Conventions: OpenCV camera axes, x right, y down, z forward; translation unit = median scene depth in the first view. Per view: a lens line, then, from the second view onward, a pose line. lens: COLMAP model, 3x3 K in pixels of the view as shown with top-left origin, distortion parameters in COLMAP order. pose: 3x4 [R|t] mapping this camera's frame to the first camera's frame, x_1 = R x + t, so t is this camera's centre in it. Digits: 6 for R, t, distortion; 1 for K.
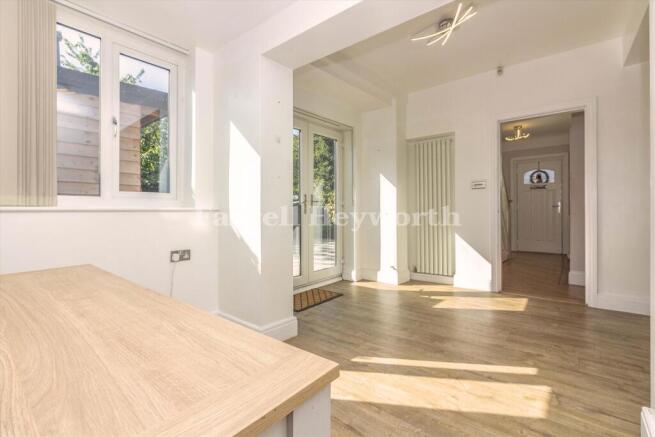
lens RADIAL K [[301.0, 0, 331.4], [0, 301.0, 211.6], [0, 0, 1]] dist [0.004449, 0.000428]
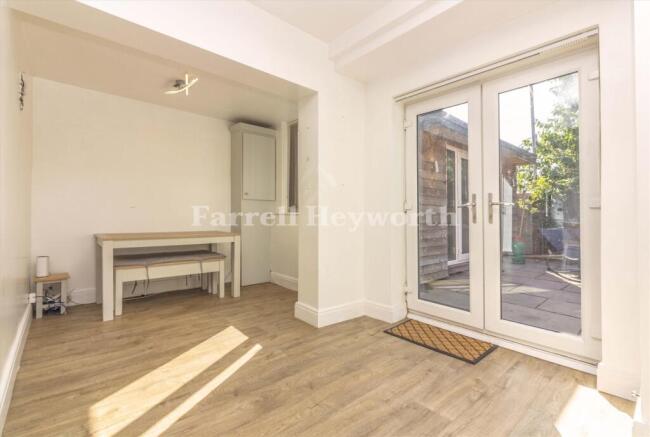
lens RADIAL K [[302.3, 0, 325.1], [0, 302.3, 215.2], [0, 0, 1]] dist [-0.002321, -0.000478]
pose [[-0.169014, 0.004001, -0.985605, 1.053733], [-0.018701, 0.999799, 0.007266, -0.020538], [0.985436, 0.019660, -0.168906, 1.285421]]
